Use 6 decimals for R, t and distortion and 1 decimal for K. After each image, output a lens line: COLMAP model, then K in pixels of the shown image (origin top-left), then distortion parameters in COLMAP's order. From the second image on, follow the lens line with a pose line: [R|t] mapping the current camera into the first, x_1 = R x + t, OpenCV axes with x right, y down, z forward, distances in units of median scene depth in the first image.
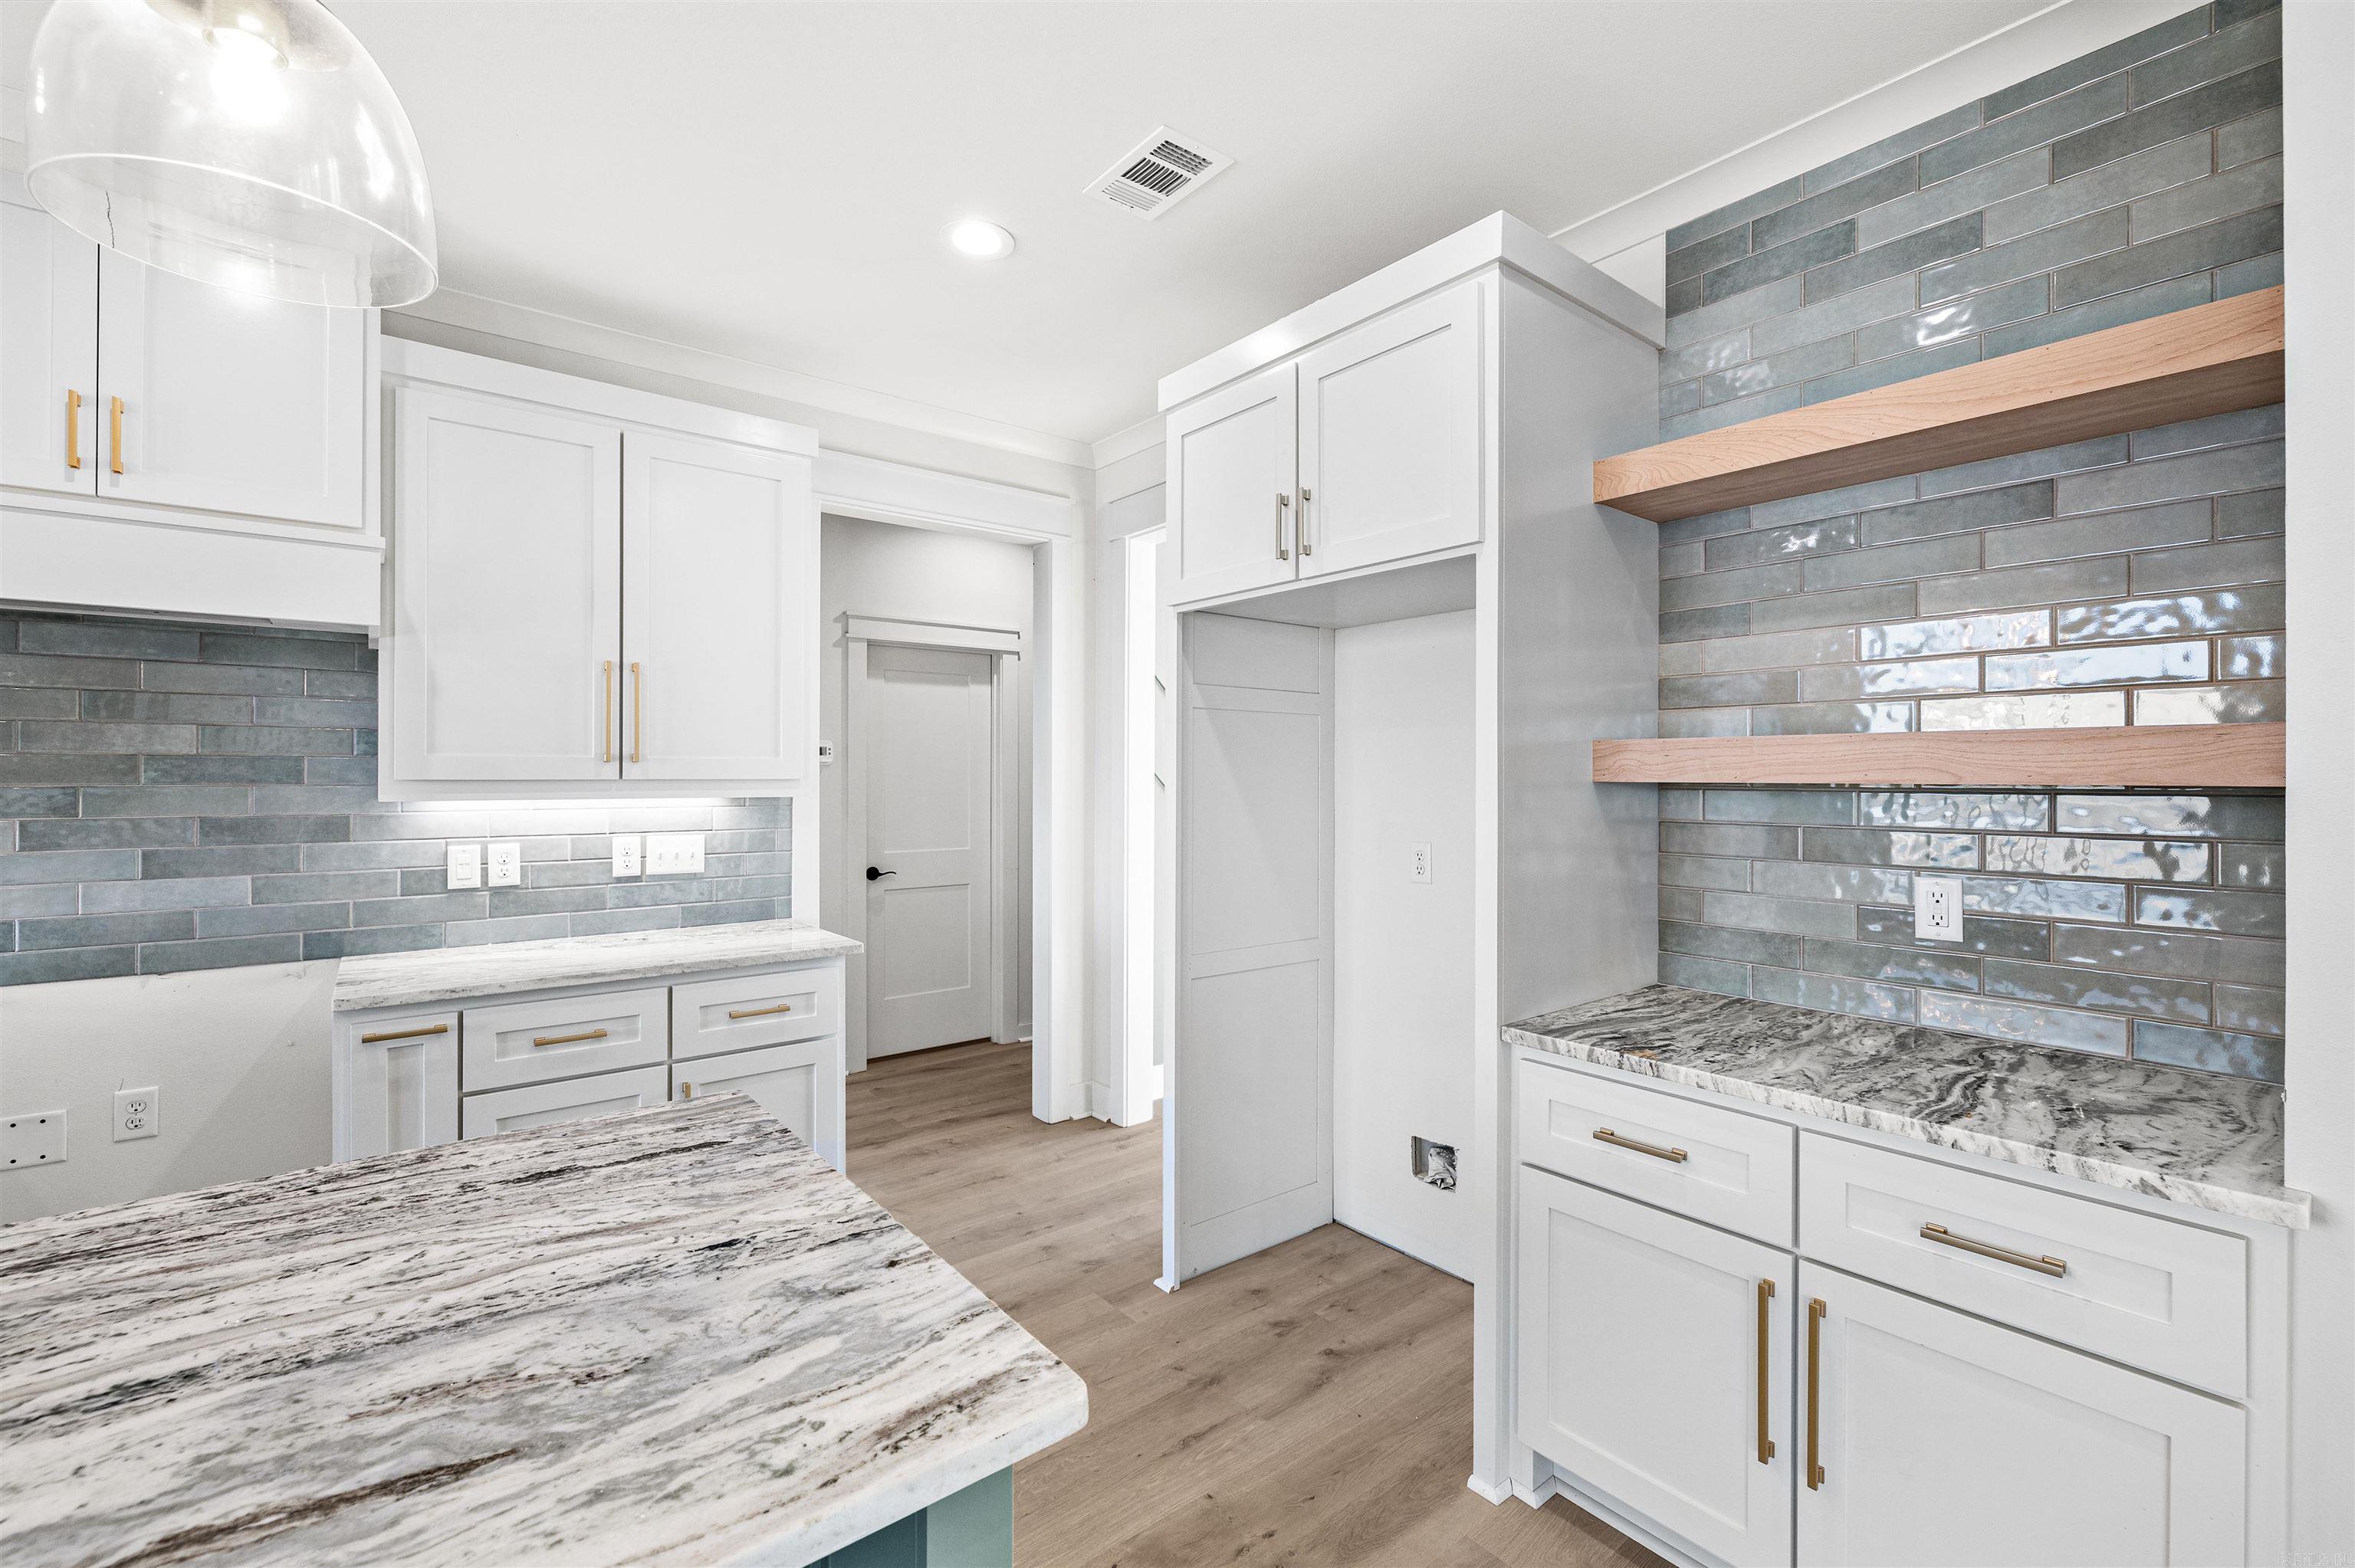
lens RADIAL K [[1011.9, 0, 1163.2], [0, 1011.9, 774.4], [0, 0, 1]] dist [-0.001754, -0.000764]
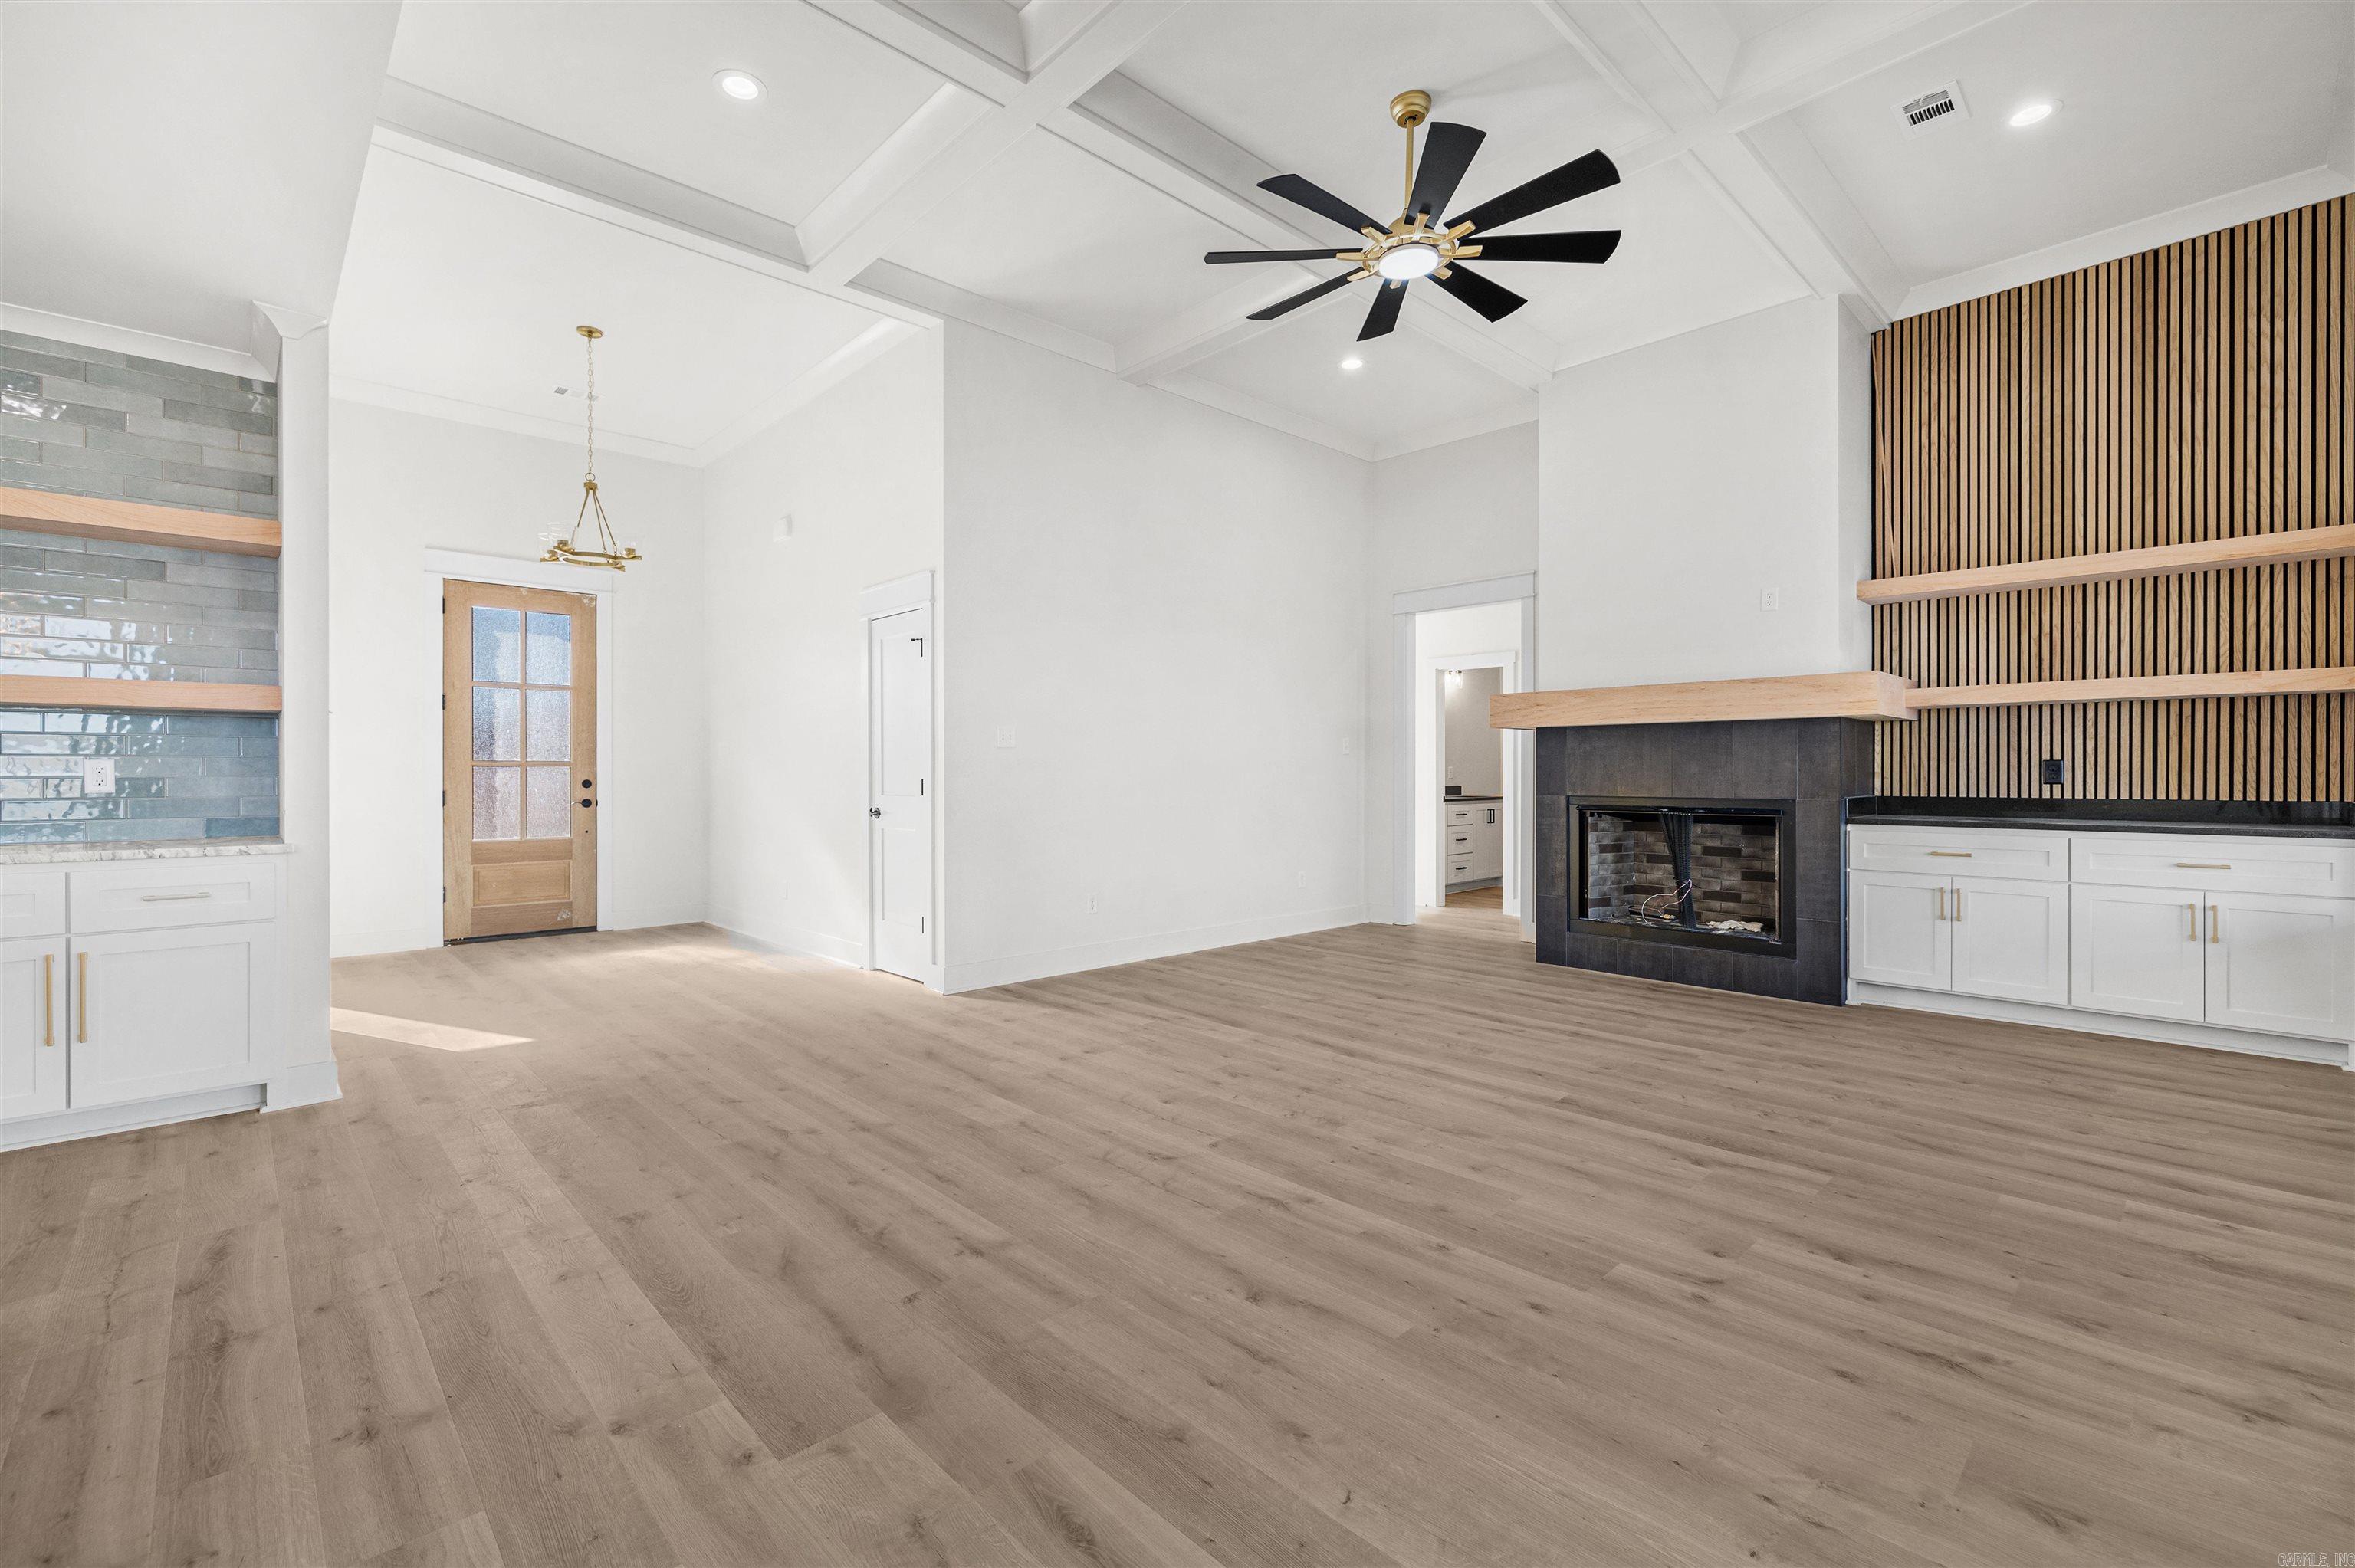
lens RADIAL K [[1011.9, 0, 1183.6], [0, 1011.9, 775.0], [0, 0, 1]] dist [-0.001754, -0.000764]
pose [[-0.087767, -0.002021, 0.996139, -0.977794], [-0.000640, 0.999998, 0.001973, 0.098619], [-0.996141, -0.000464, -0.087768, -0.642234]]
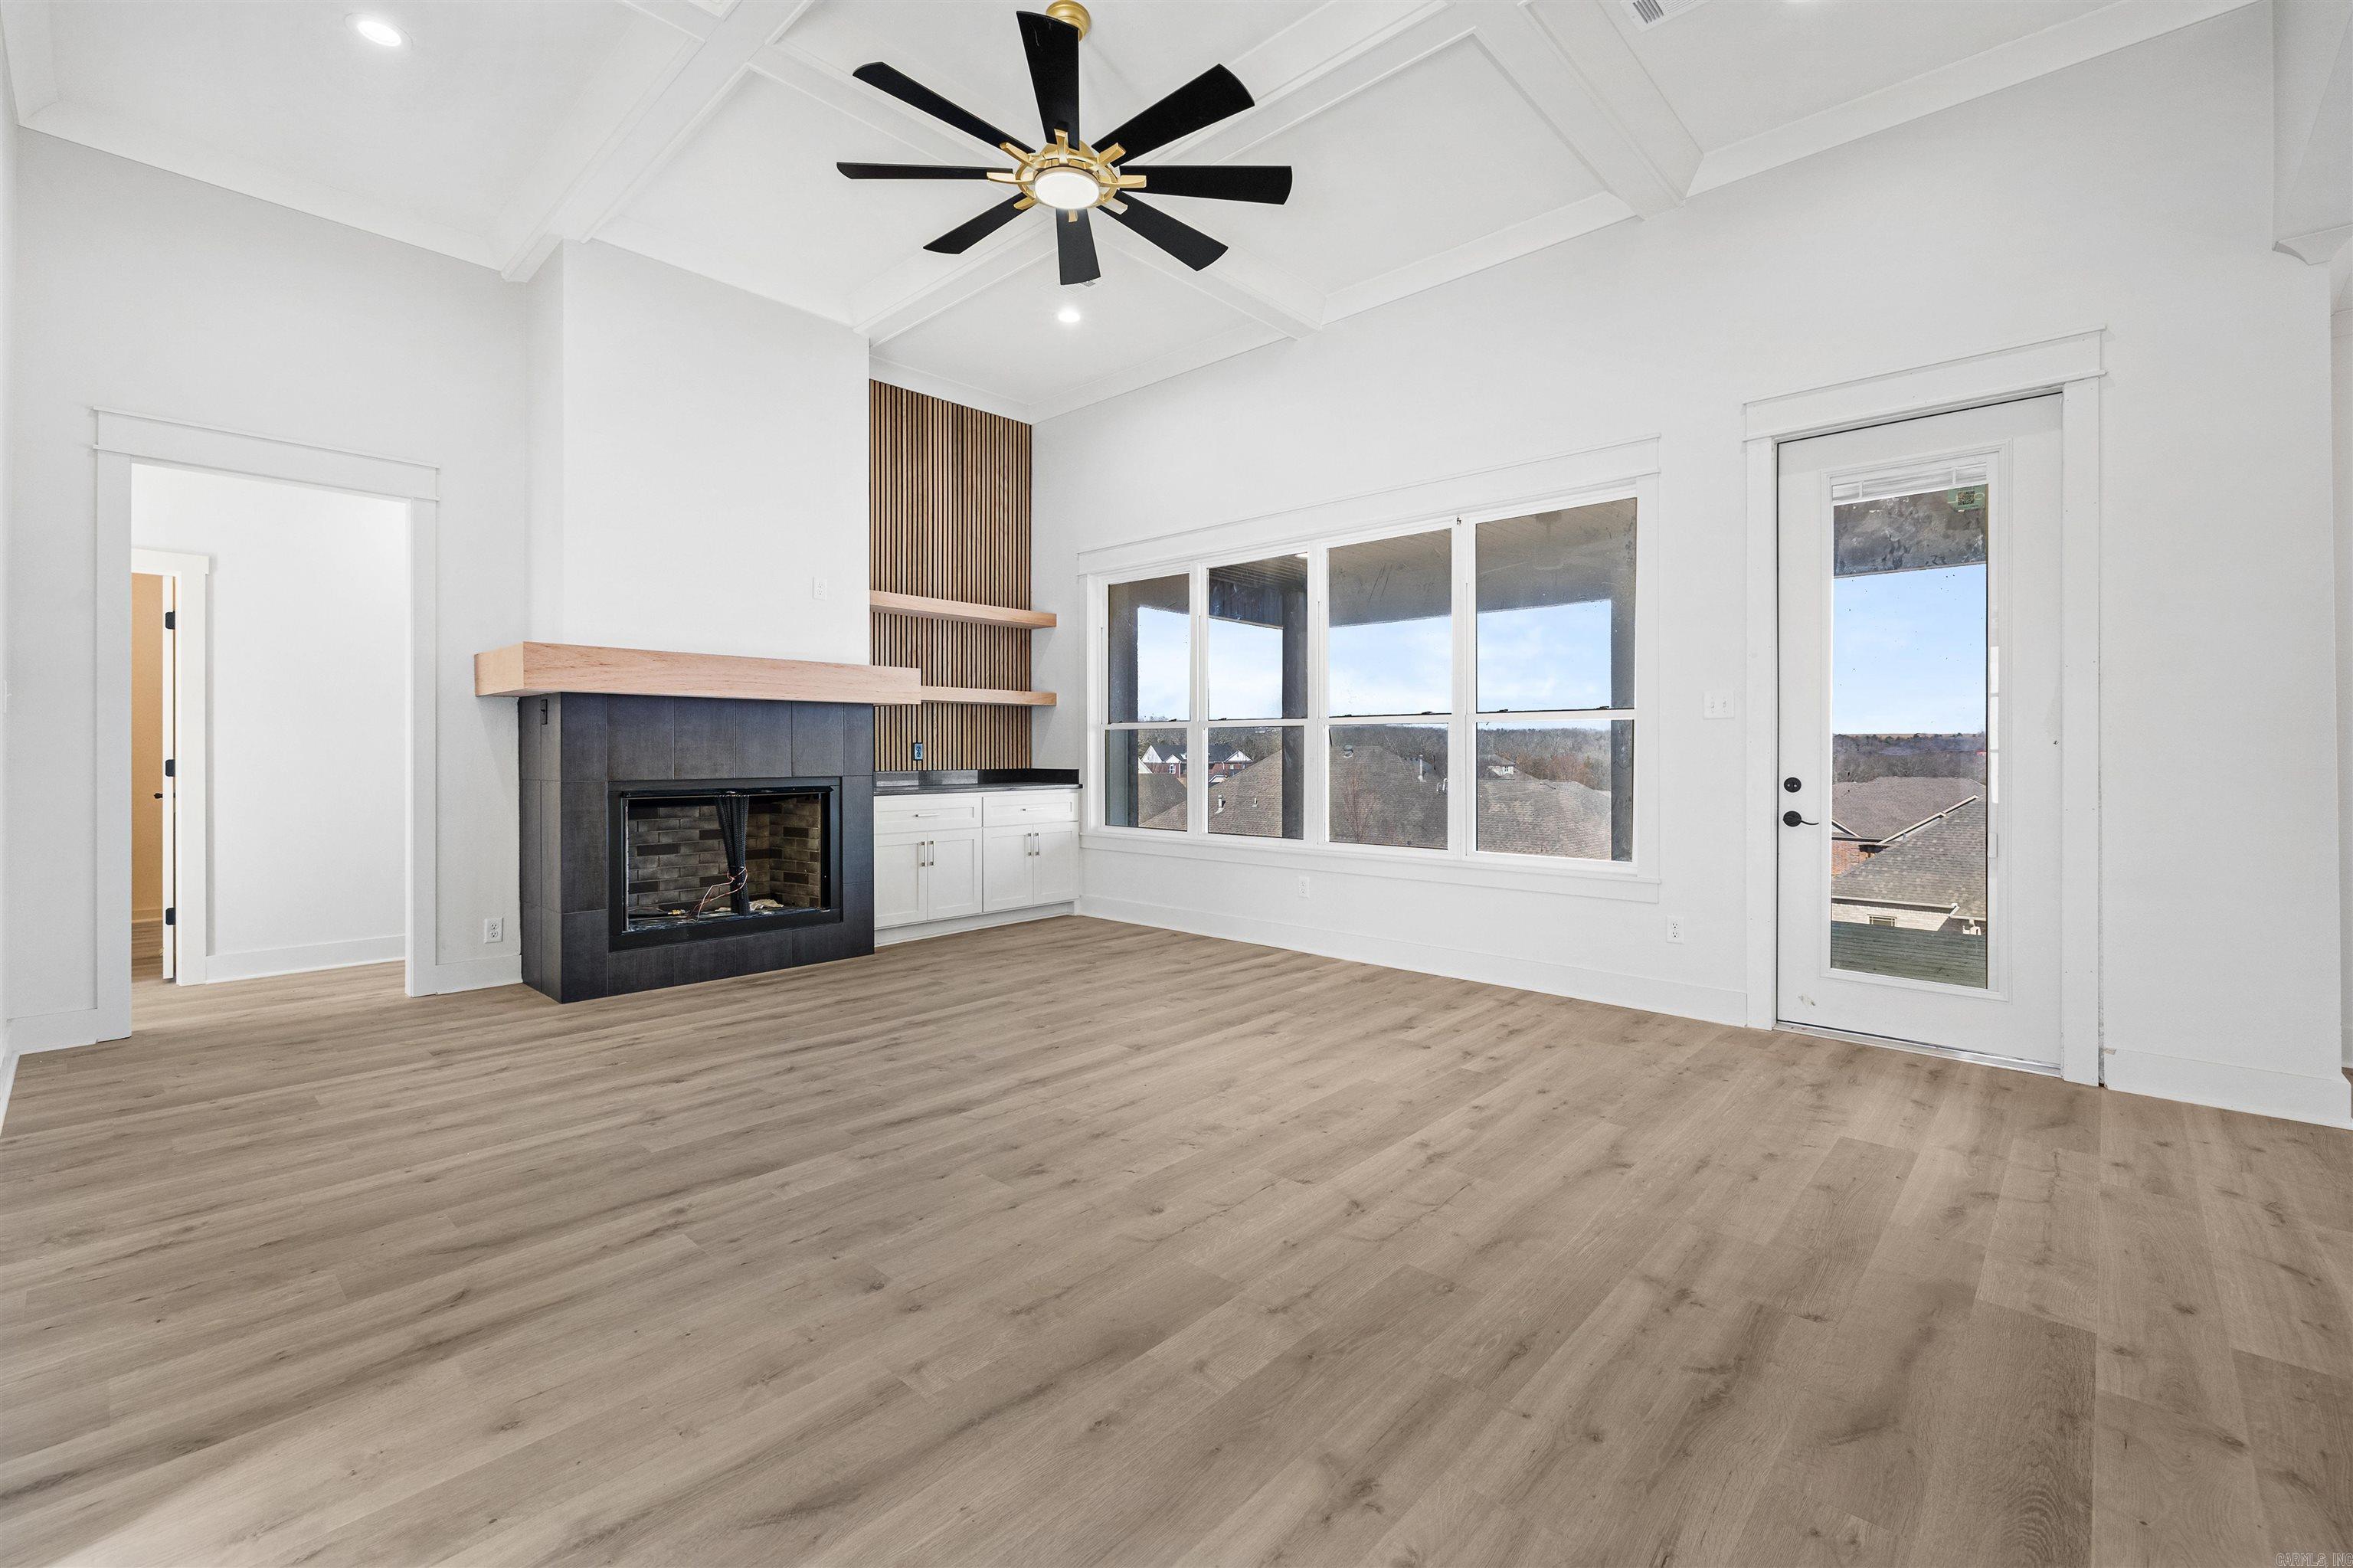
lens RADIAL K [[1011.2, 0, 1162.7], [0, 1011.2, 739.1], [0, 0, 1]] dist [-0.001754, -0.000764]
pose [[-0.989846, -0.000126, -0.142146, 0.587413], [0.001936, 0.999895, -0.014363, 0.103376], [0.142133, -0.014492, -0.989742, 0.271737]]
